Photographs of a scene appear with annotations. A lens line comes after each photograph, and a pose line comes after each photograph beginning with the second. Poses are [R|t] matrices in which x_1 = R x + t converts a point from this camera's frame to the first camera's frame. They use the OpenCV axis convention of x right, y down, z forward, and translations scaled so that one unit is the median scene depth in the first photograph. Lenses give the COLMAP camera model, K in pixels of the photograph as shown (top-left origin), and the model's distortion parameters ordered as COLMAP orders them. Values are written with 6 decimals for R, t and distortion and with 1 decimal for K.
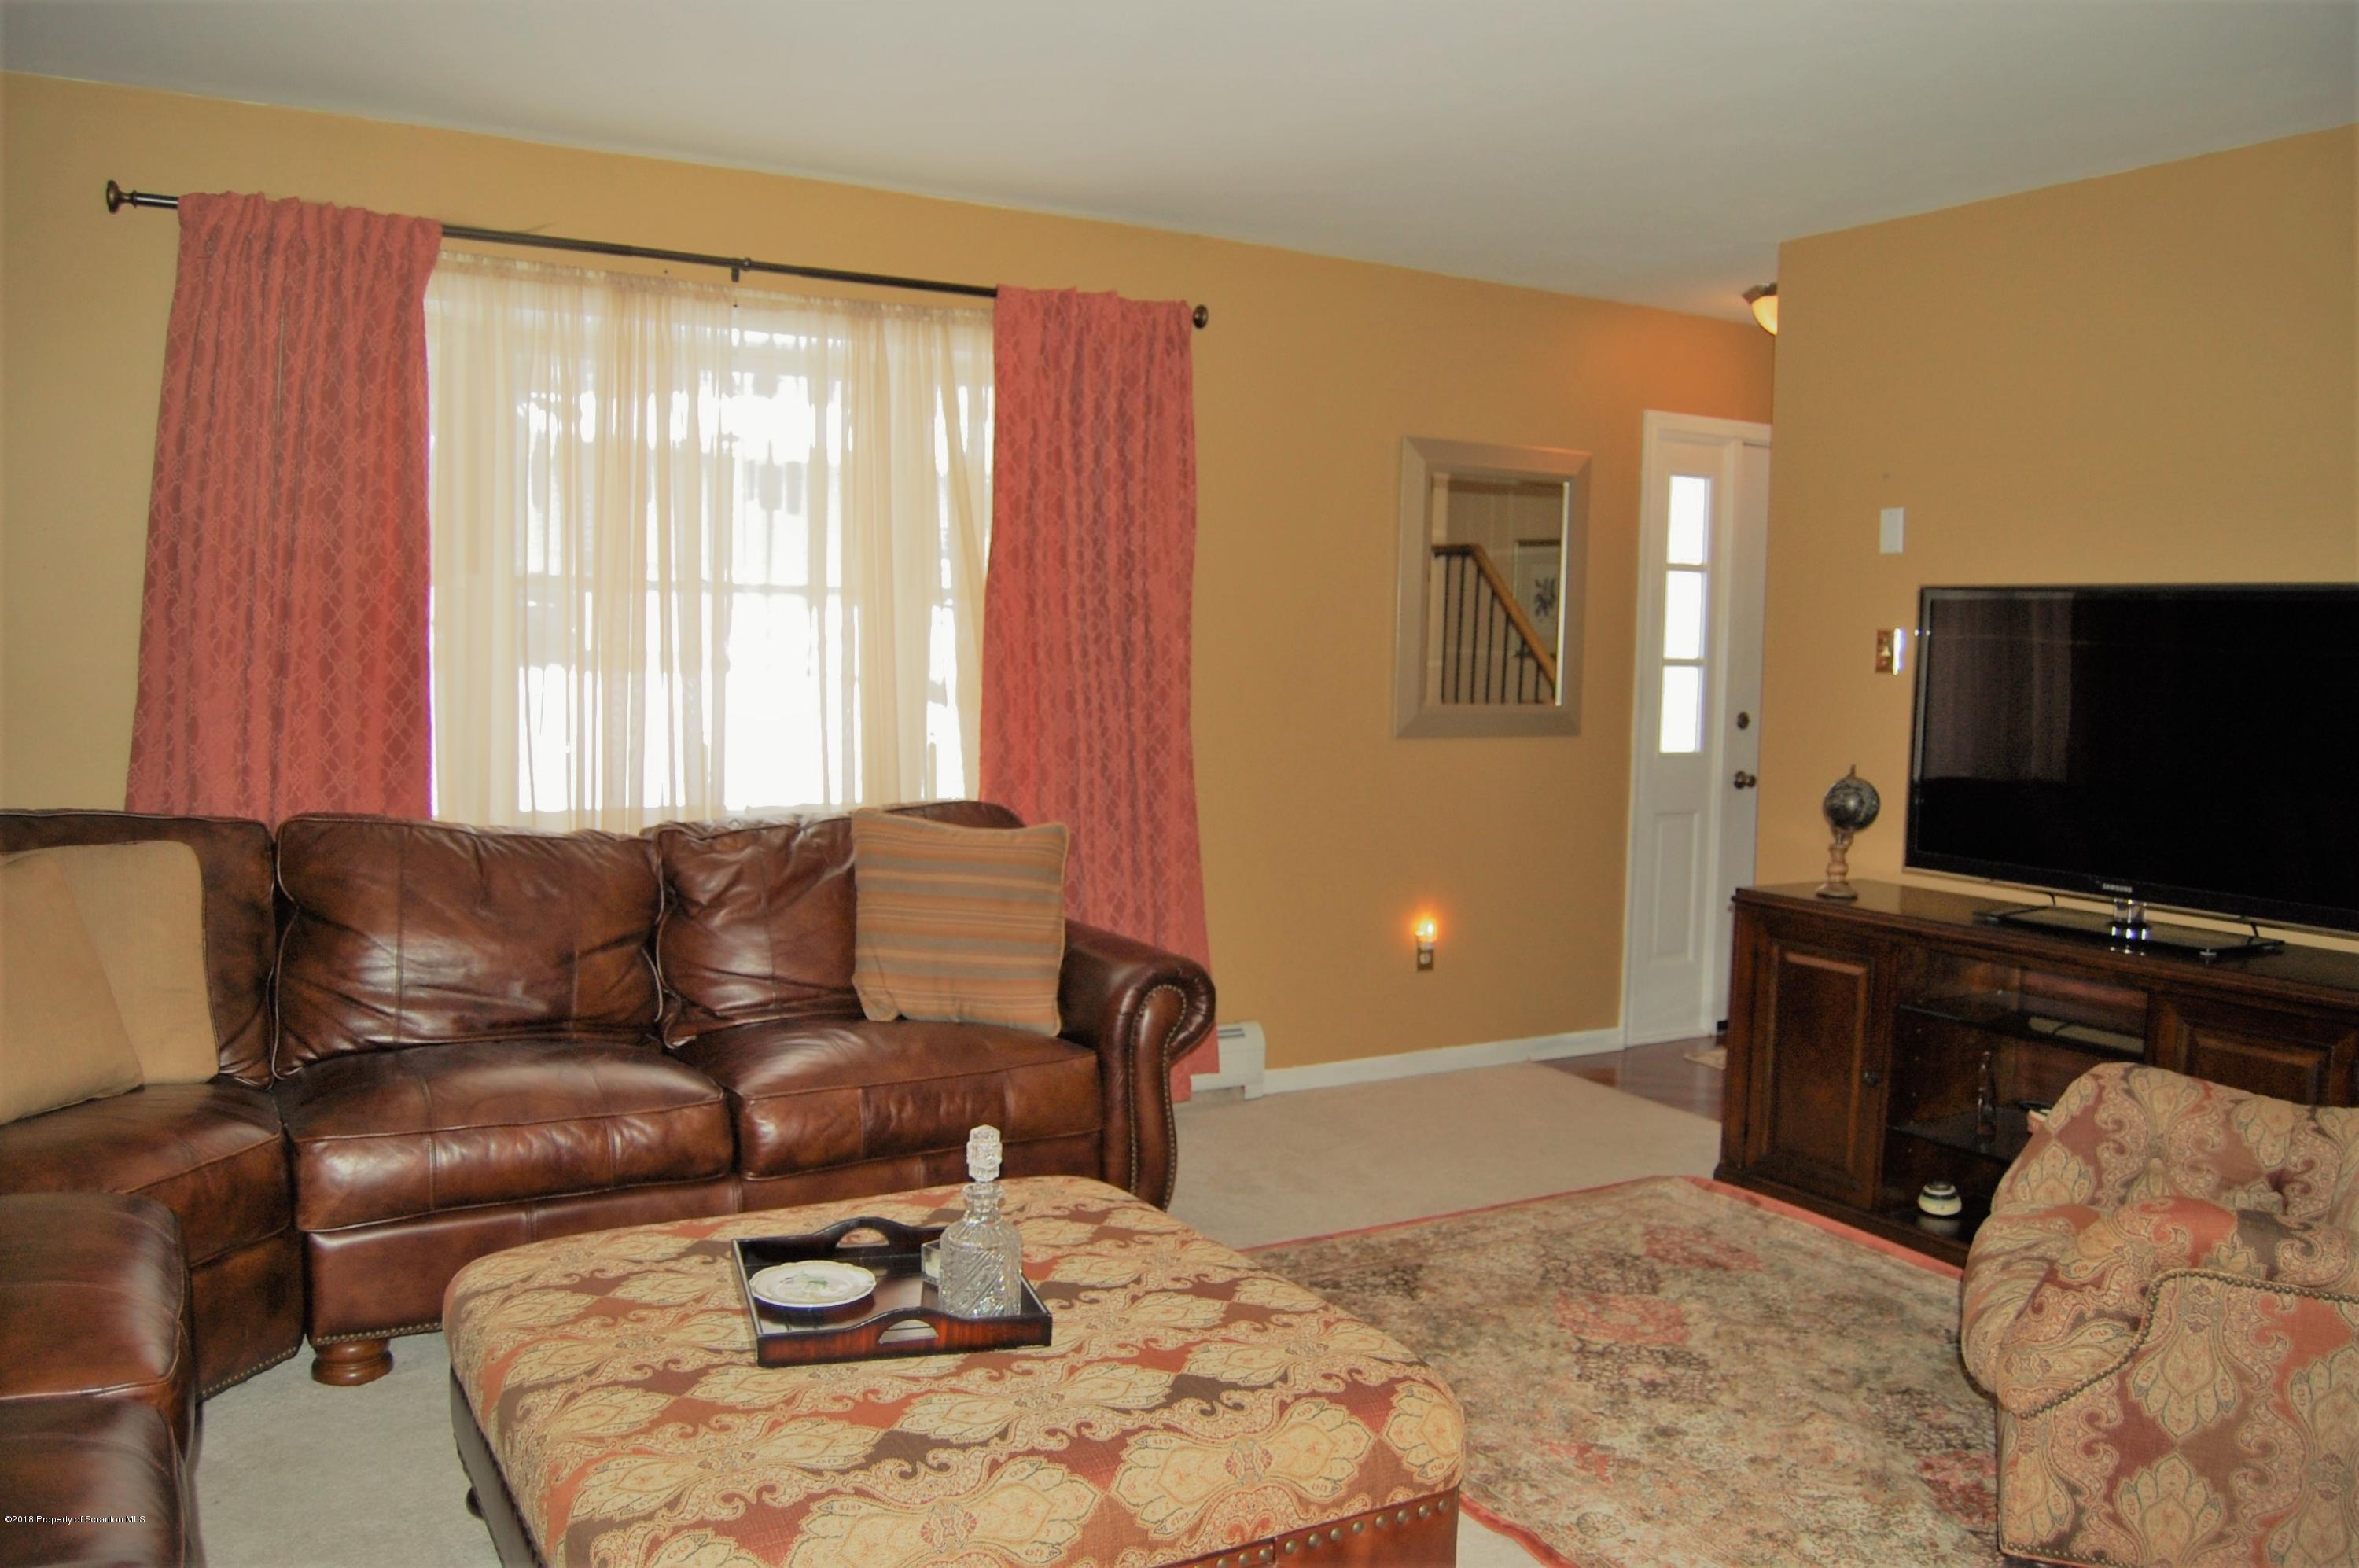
lens RADIAL K [[1851.5, 0, 1189.6], [0, 1851.5, 789.2], [0, 0, 1]] dist [-0.094441, 0.036637]
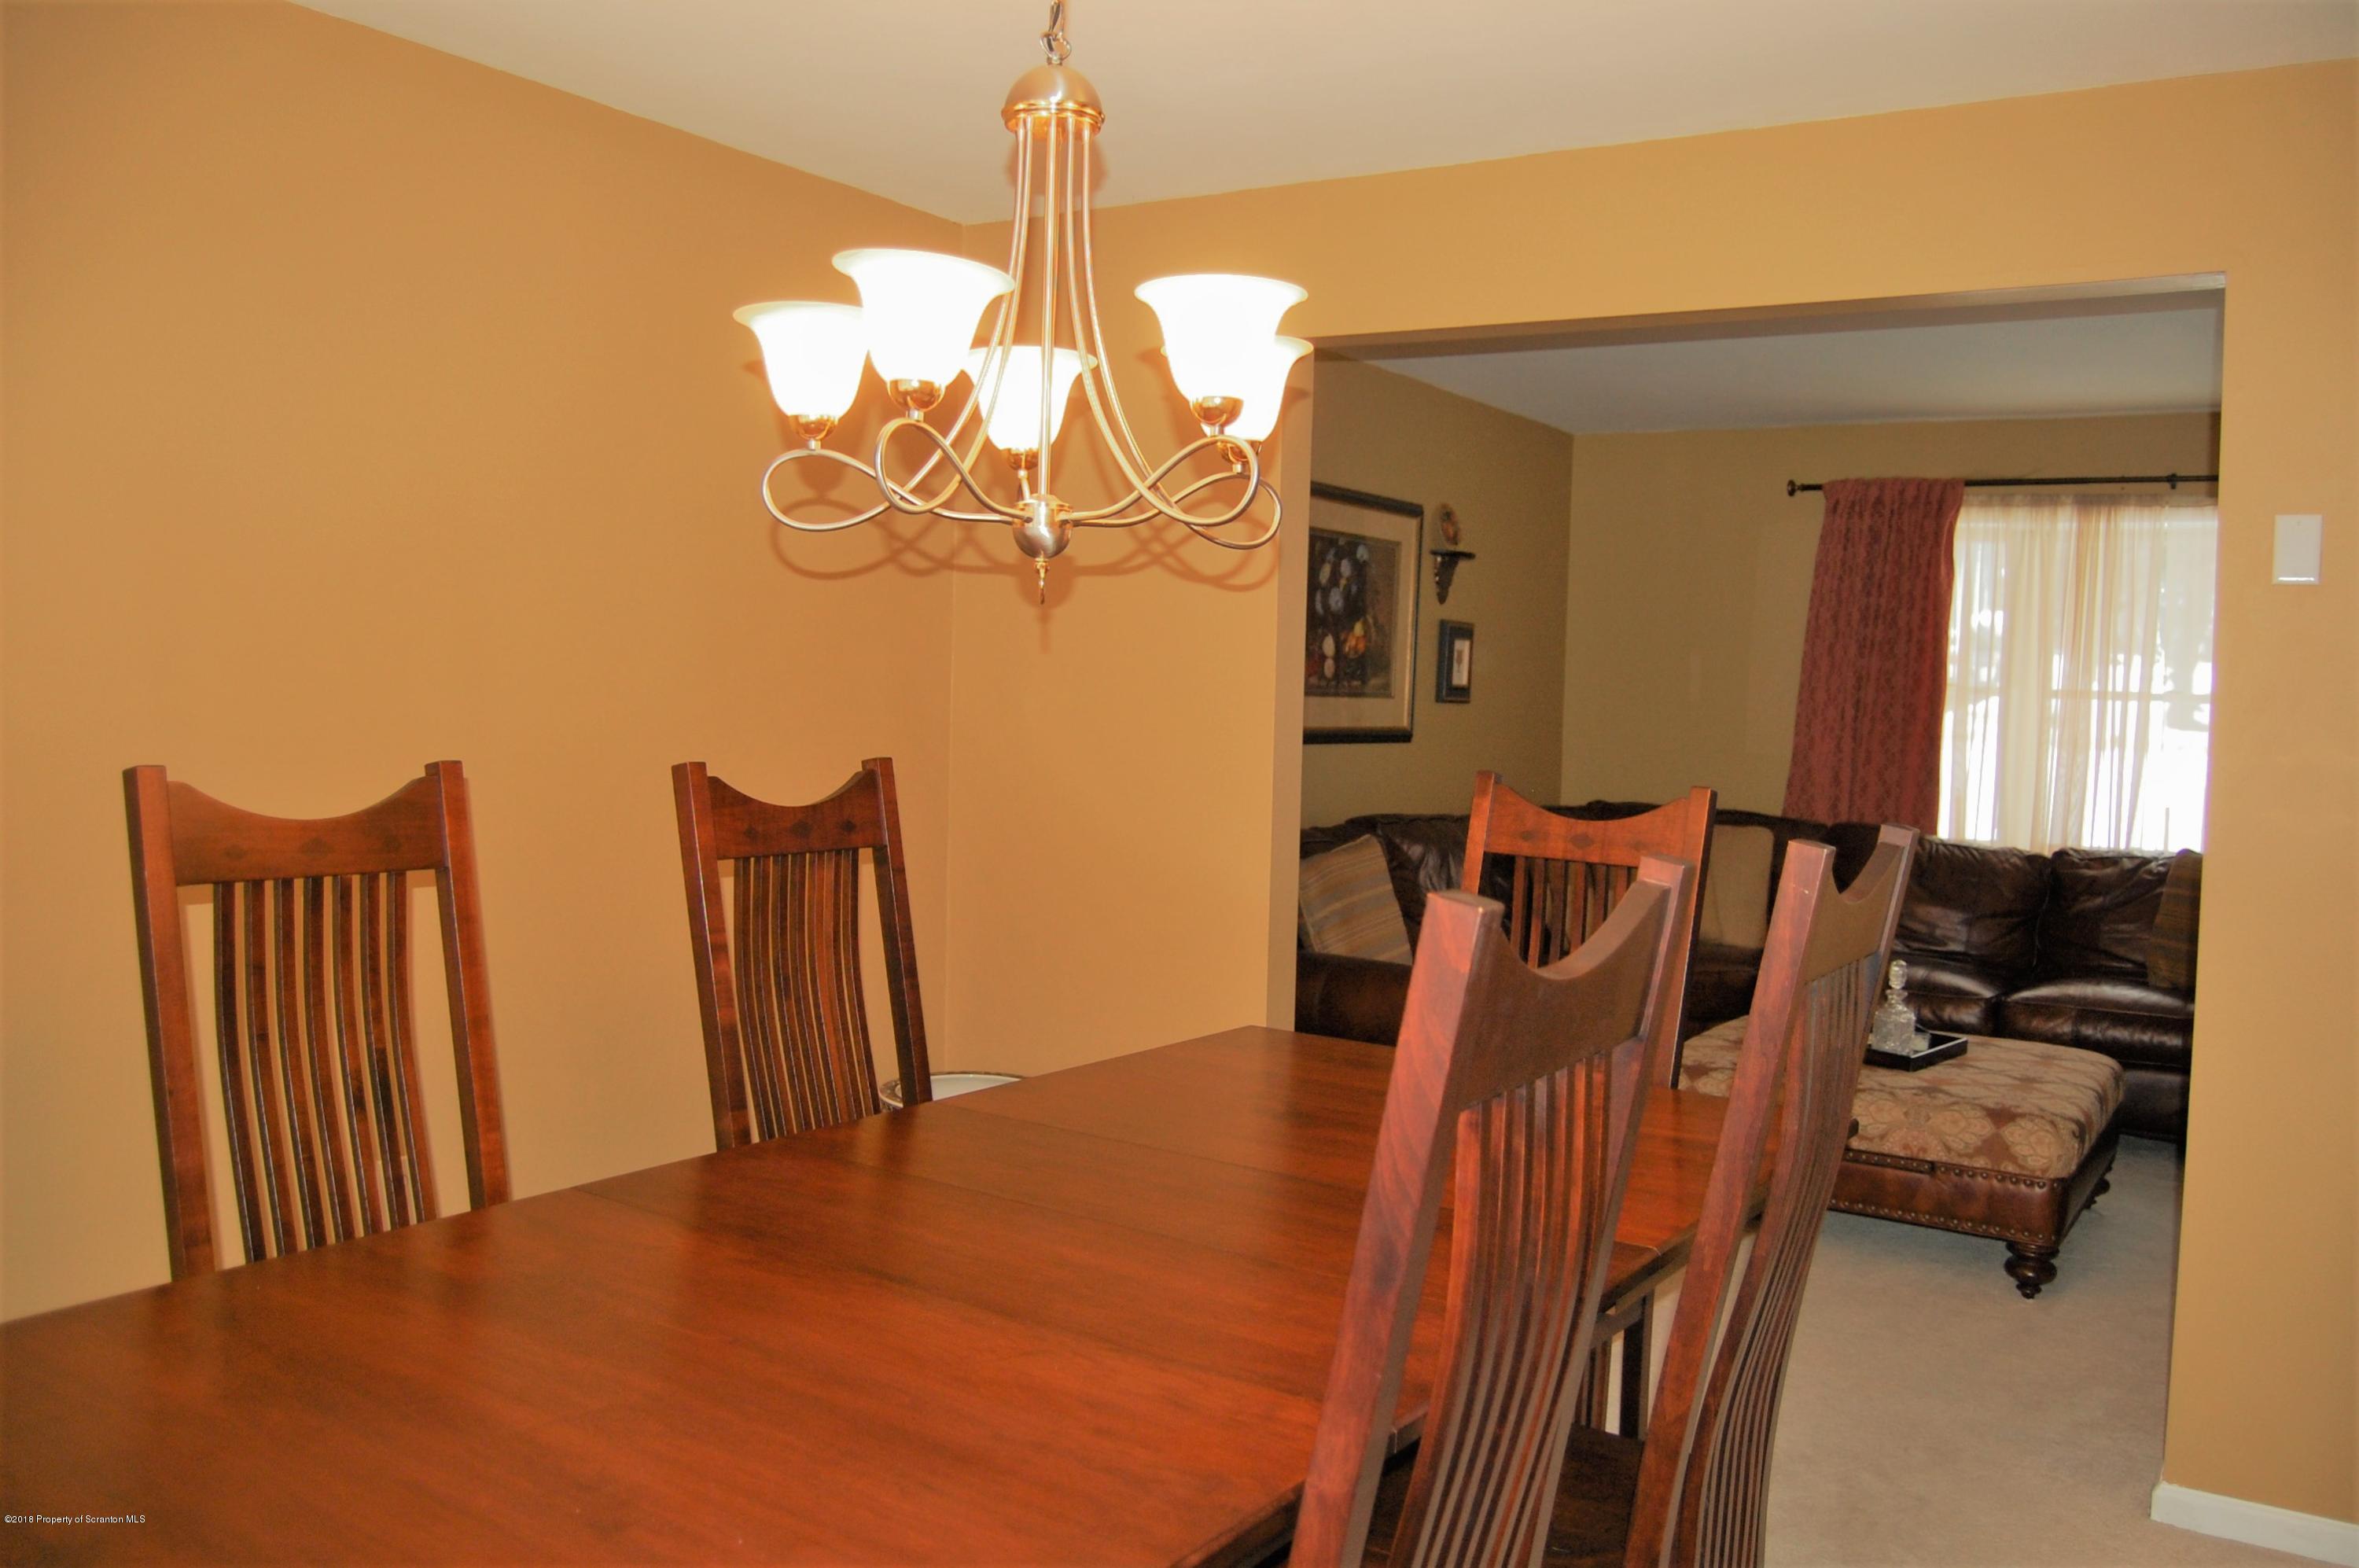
lens RADIAL K [[1851.5, 0, 1189.6], [0, 1851.5, 789.2], [0, 0, 1]] dist [-0.094441, 0.036637]
pose [[0.442845, 0.042320, -0.895599, 0.818803], [-0.091977, 0.995760, 0.001573, 0.036829], [0.891868, 0.081678, 0.444860, -0.379425]]
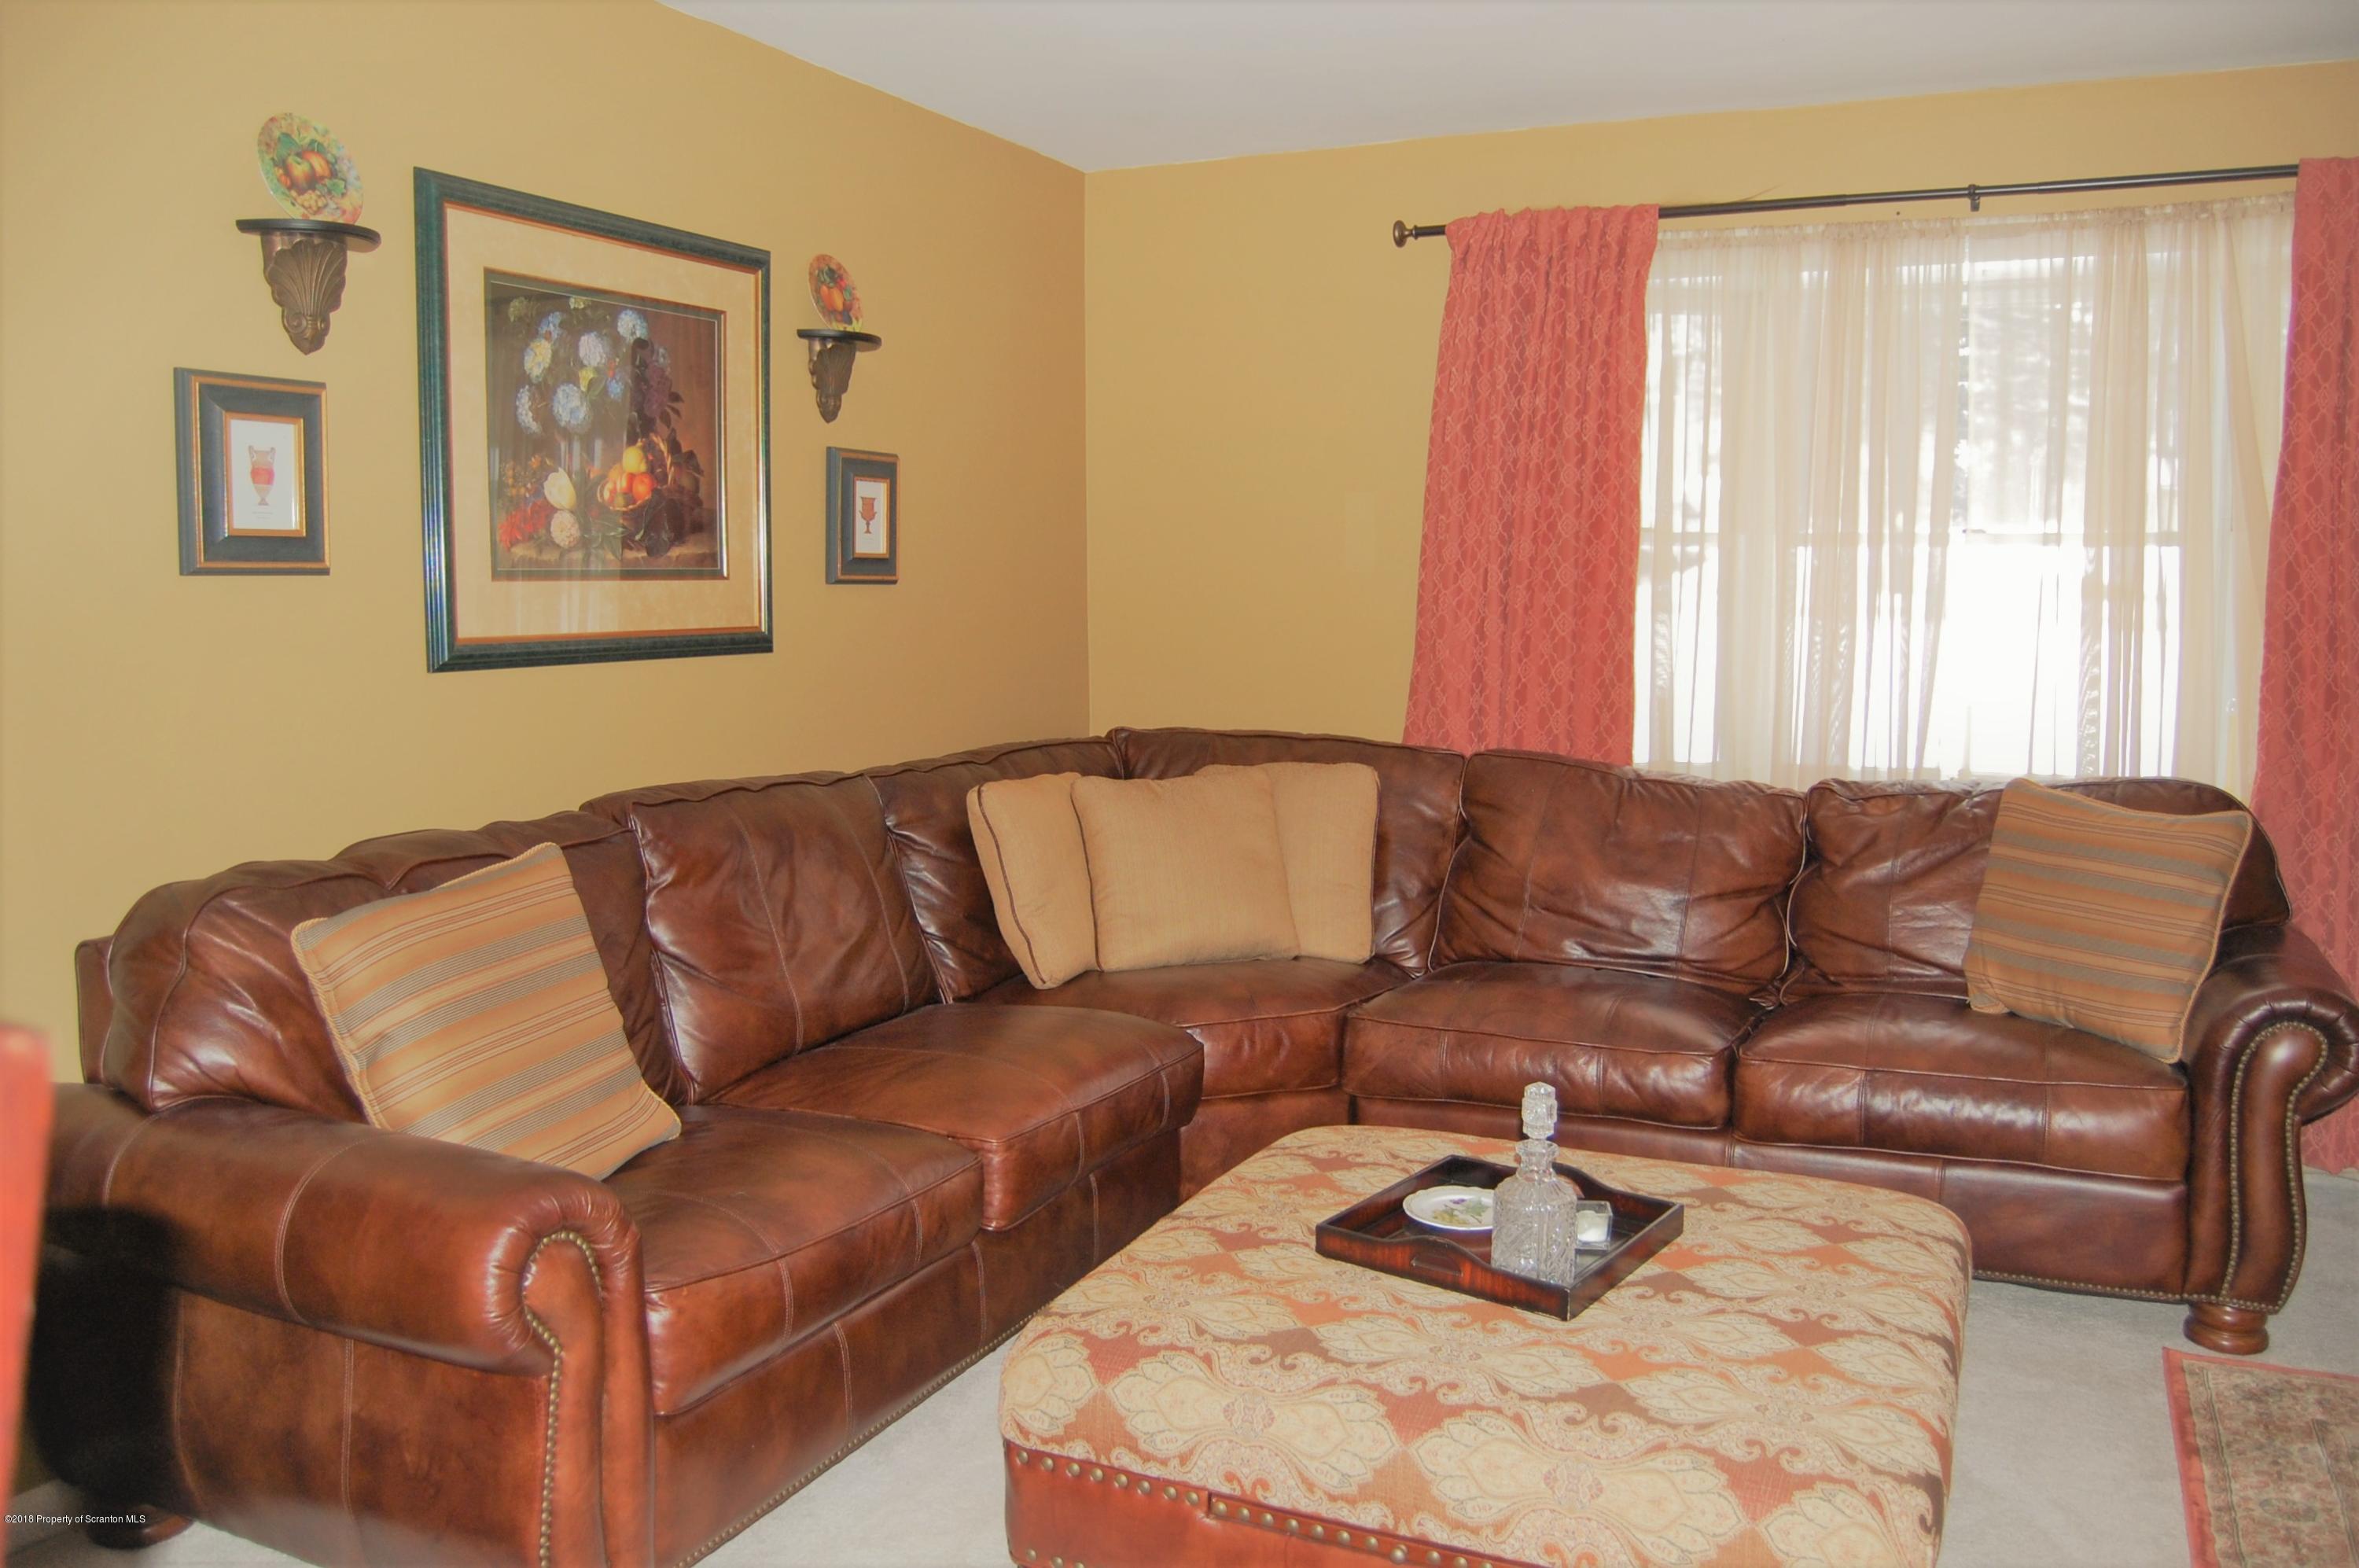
lens RADIAL K [[1851.5, 0, 1189.6], [0, 1851.5, 789.2], [0, 0, 1]] dist [-0.094441, 0.036637]
pose [[0.566834, 0.068552, -0.820975, 0.351070], [-0.050794, 0.997544, 0.048225, -0.007622], [0.822265, 0.014365, 0.568924, 0.170876]]
